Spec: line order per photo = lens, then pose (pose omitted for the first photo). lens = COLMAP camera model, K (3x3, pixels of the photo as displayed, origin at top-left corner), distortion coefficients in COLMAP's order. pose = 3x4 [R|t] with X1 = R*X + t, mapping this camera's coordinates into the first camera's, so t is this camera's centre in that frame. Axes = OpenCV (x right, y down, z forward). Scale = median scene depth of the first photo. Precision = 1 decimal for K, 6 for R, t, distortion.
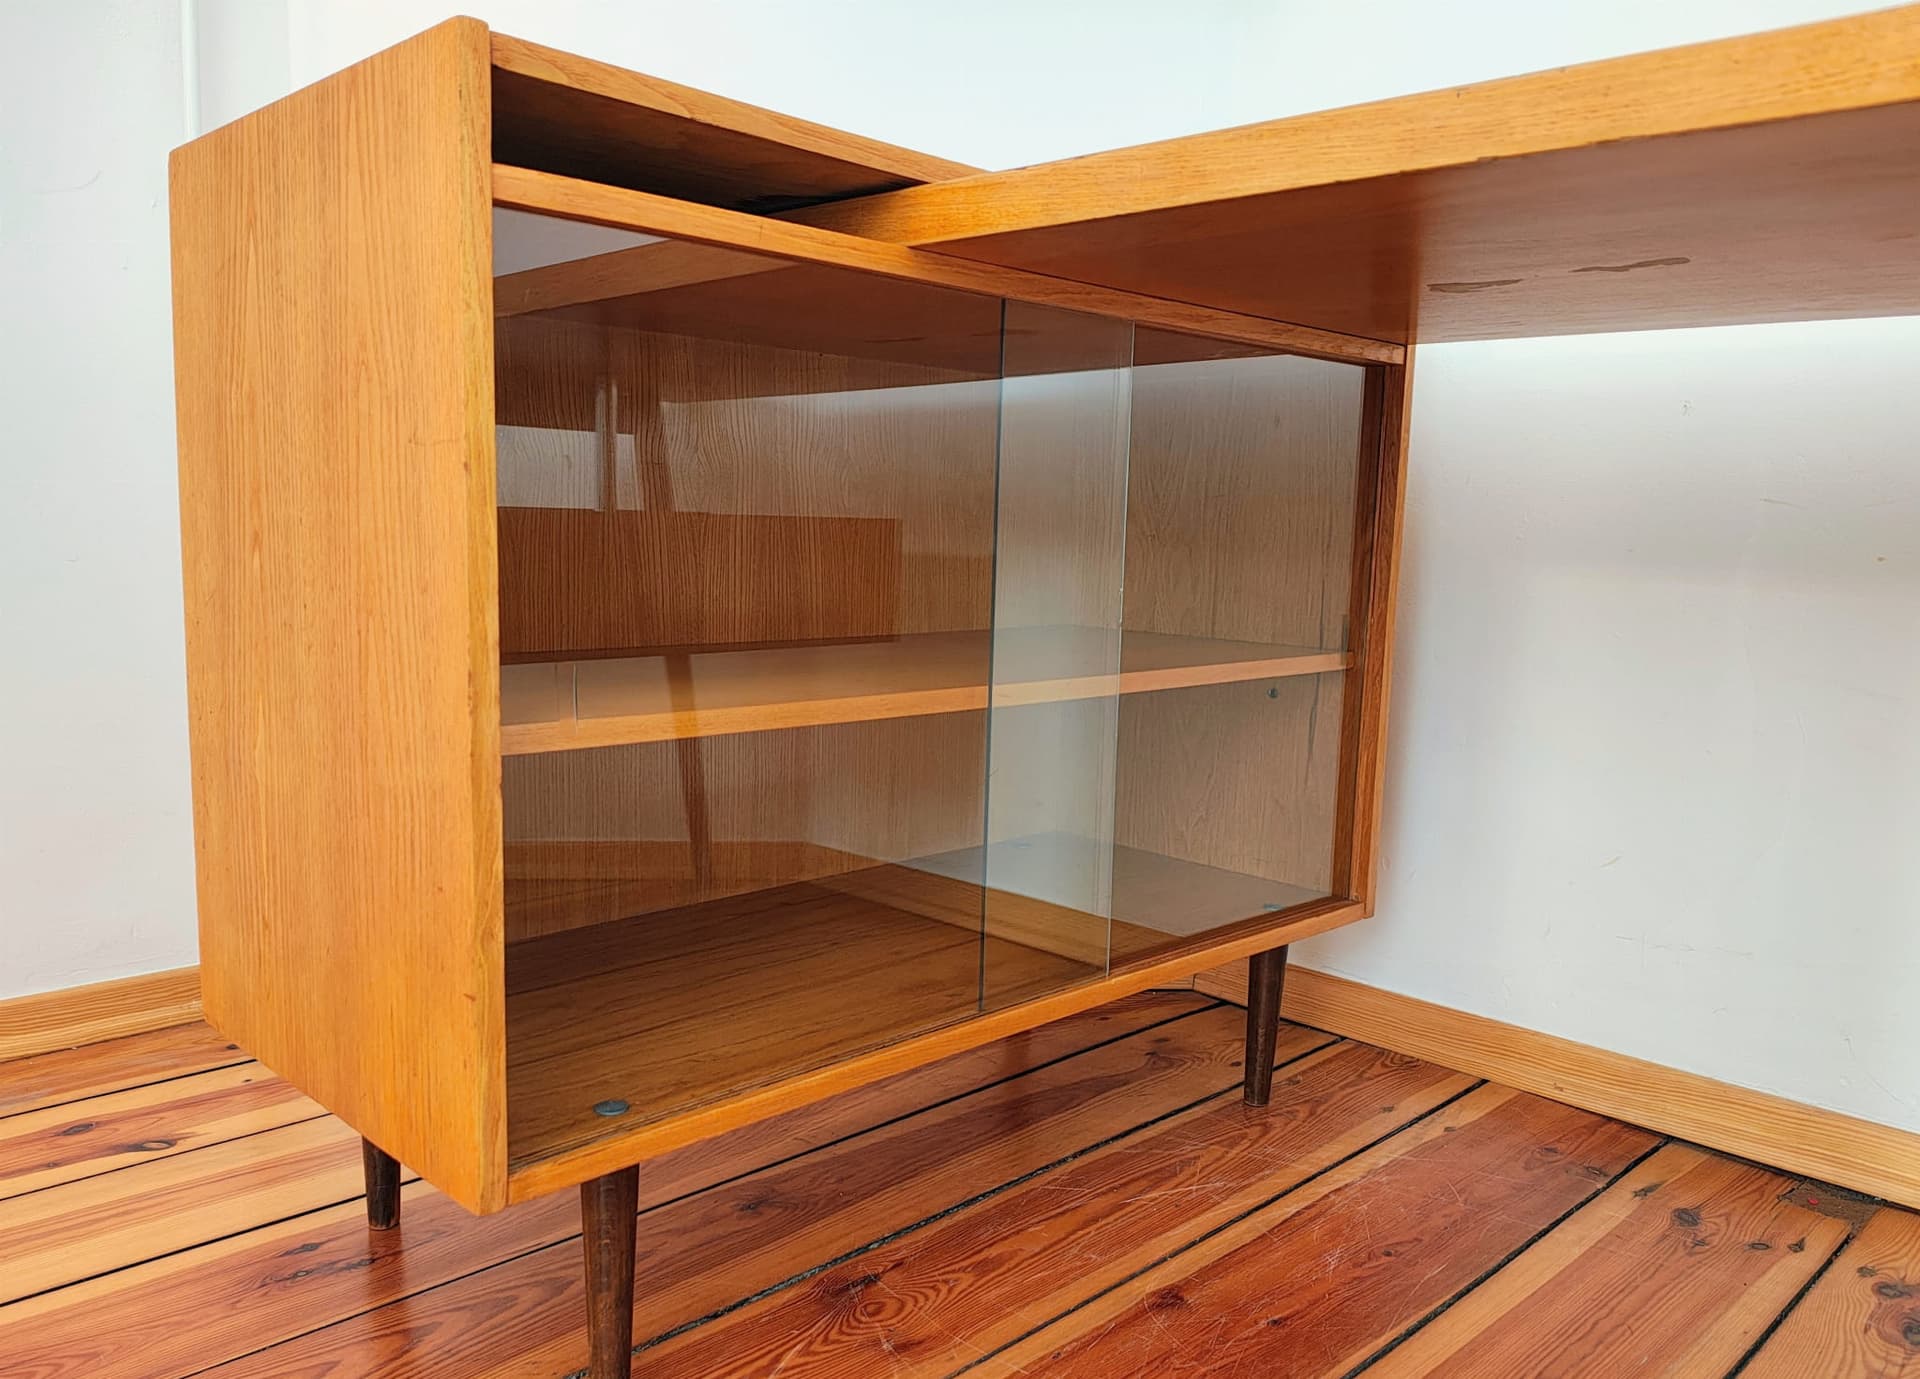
lens RADIAL K [[1478.4, 0, 957.1], [0, 1478.4, 740.6], [0, 0, 1]] dist [0.024723, -0.055924]
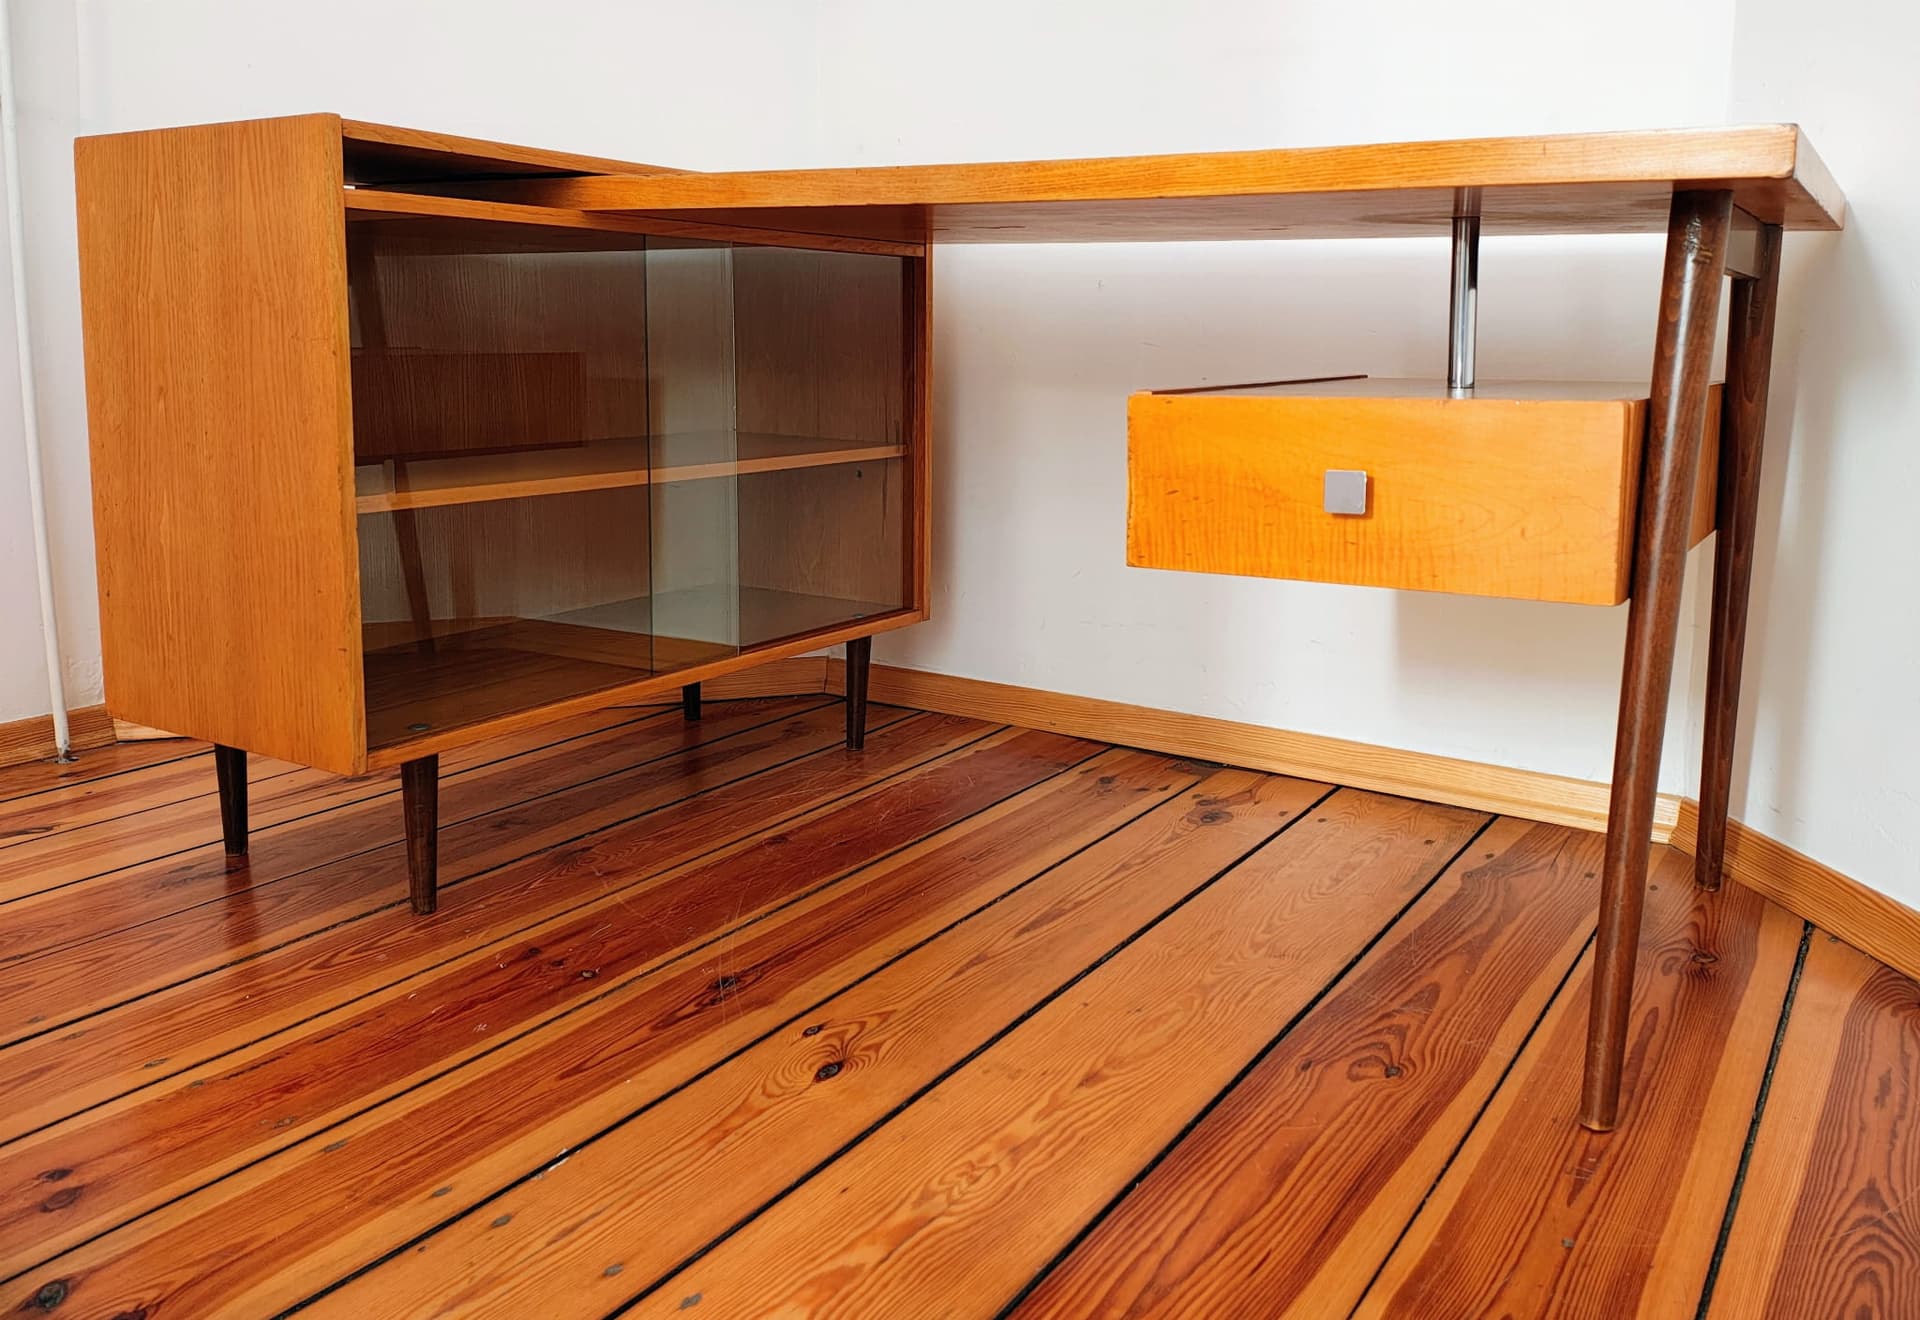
lens RADIAL K [[1536.1, 0, 1063.8], [0, 1536.1, 525.3], [0, 0, 1]] dist [0.010374, -0.040364]
pose [[0.965989, -0.044529, 0.254719, 0.029891], [0.048283, 0.998798, -0.008501, 0.057018], [-0.254035, 0.020510, 0.966978, -0.696168]]
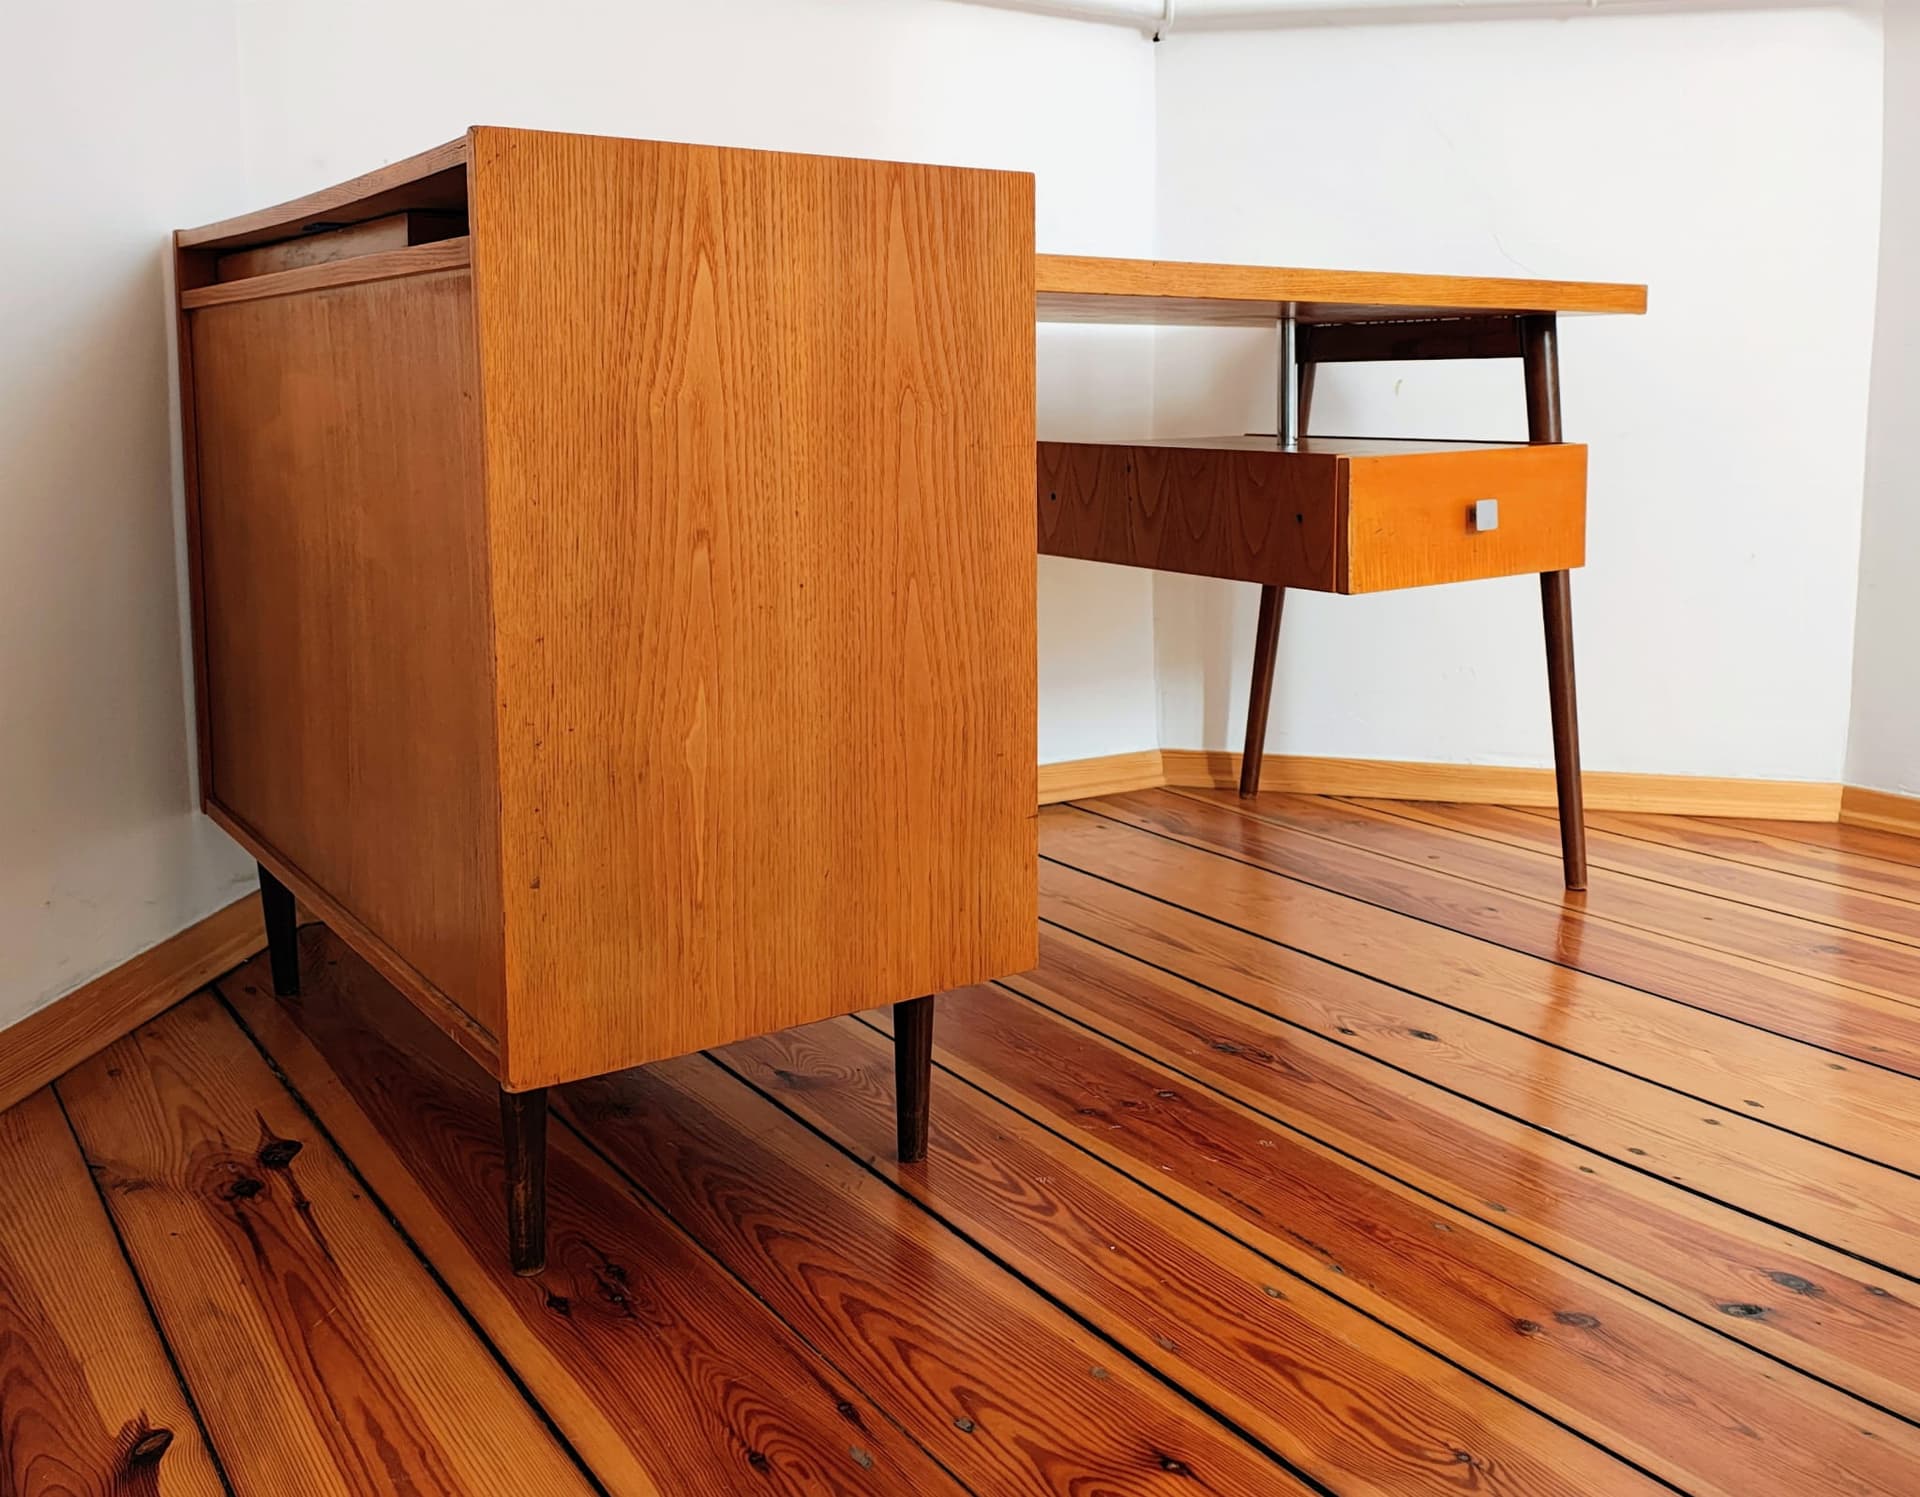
lens RADIAL K [[1804.5, 0, 1019.6], [0, 1804.5, 563.7], [0, 0, 1]] dist [-0.001154, 0.000000]
pose [[0.166576, -0.125255, 0.978041, -1.424758], [0.148008, 0.983837, 0.100789, -0.178377], [-0.974857, 0.127968, 0.182422, 0.458500]]
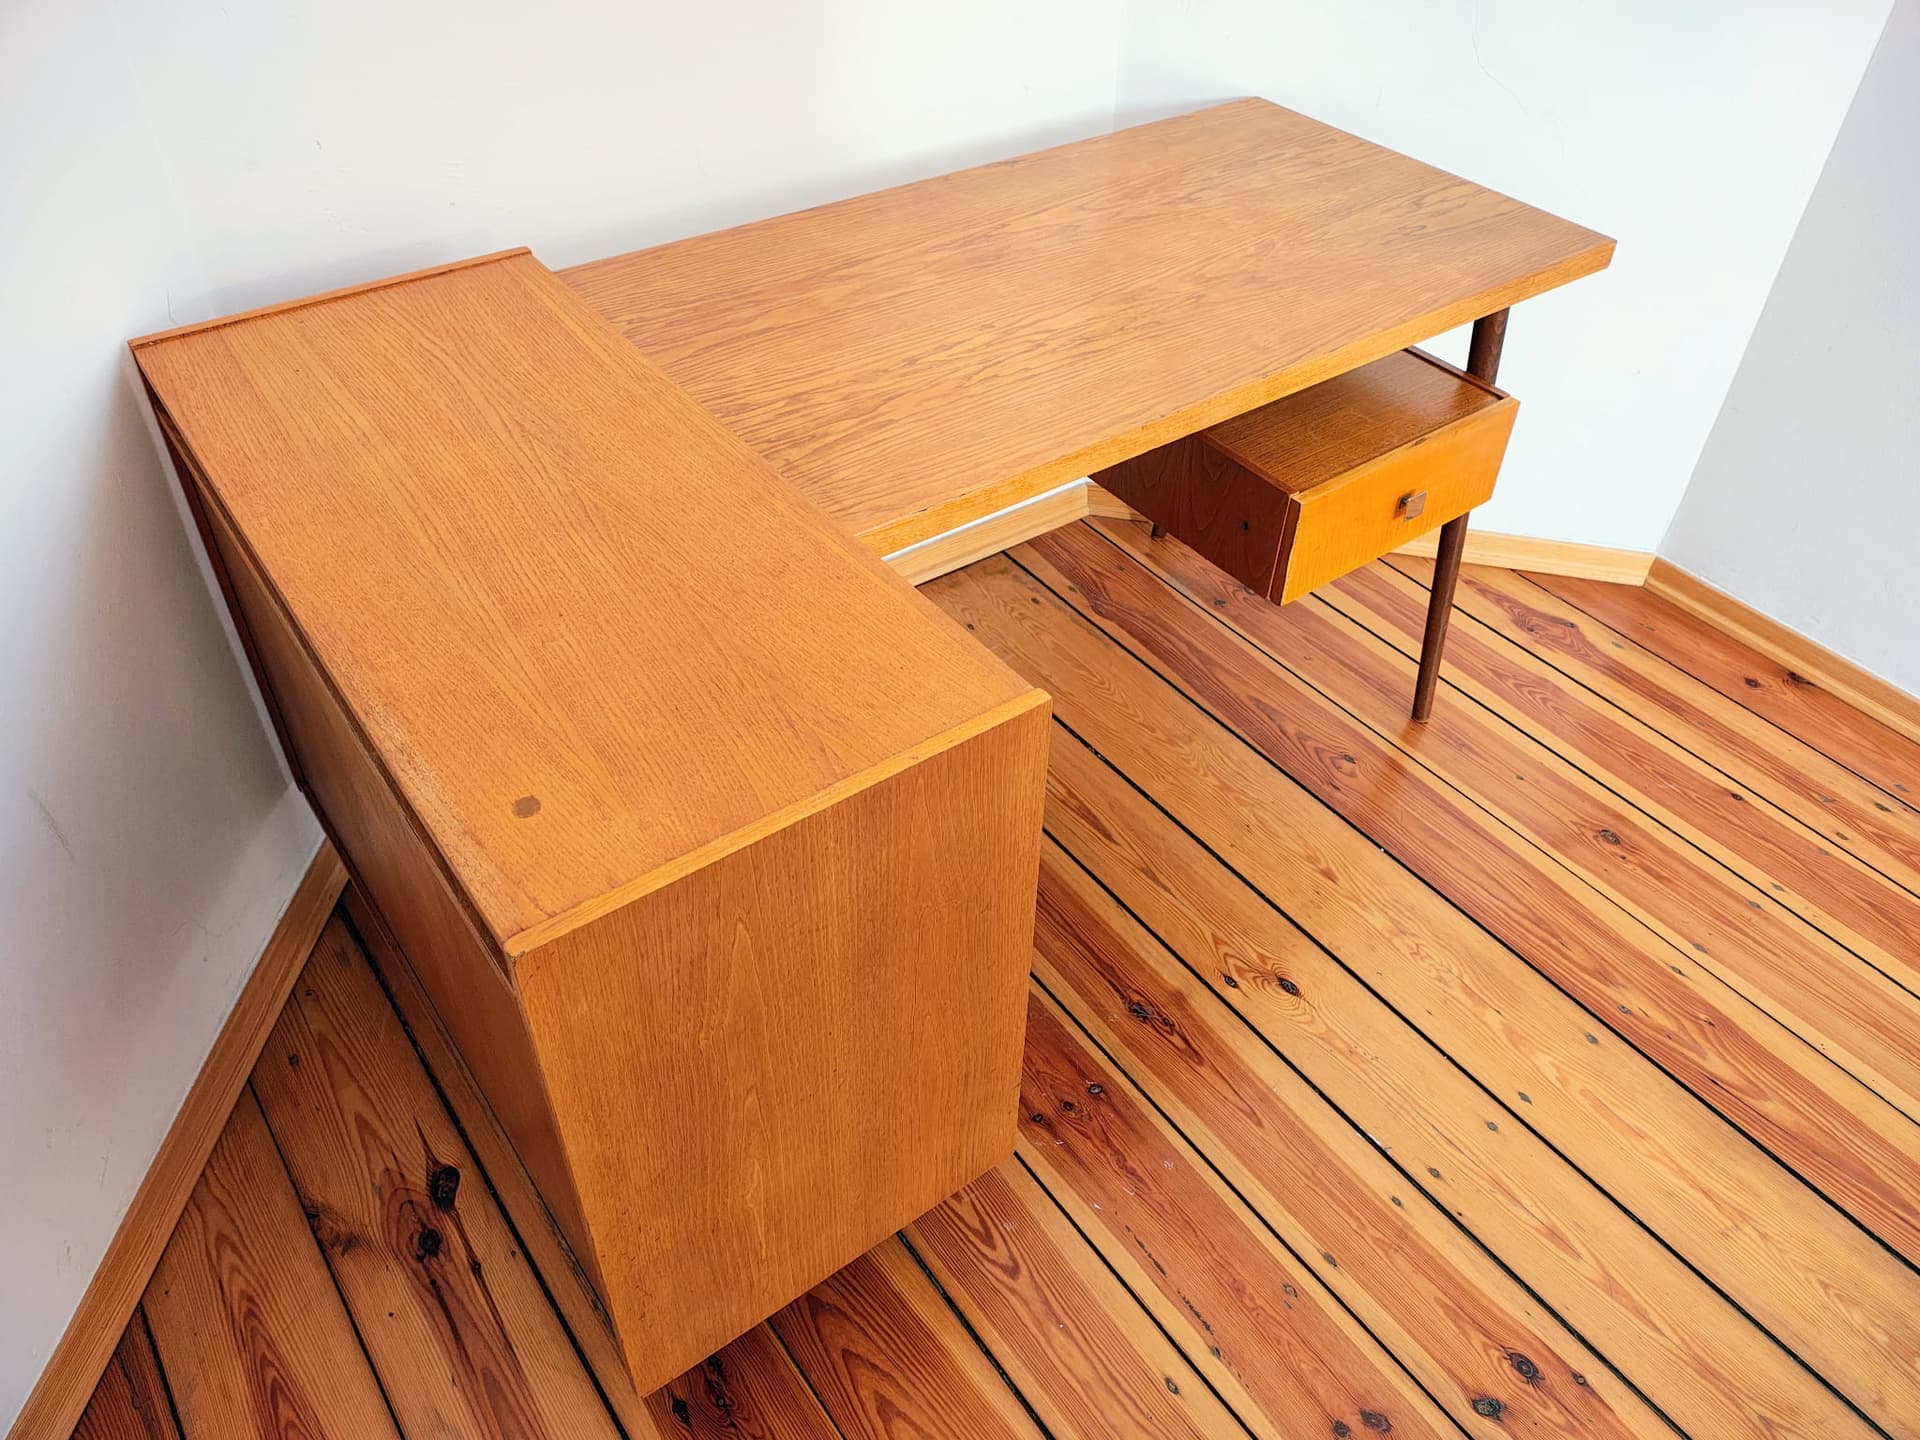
lens RADIAL K [[1424.6, 0, 962.0], [0, 1424.6, 713.4], [0, 0, 1]] dist [0.034606, -0.088253]
pose [[0.146718, -0.671249, 0.726566, -0.911228], [0.117568, 0.741142, 0.660974, -0.931156], [-0.982167, -0.011556, 0.187656, 0.519173]]
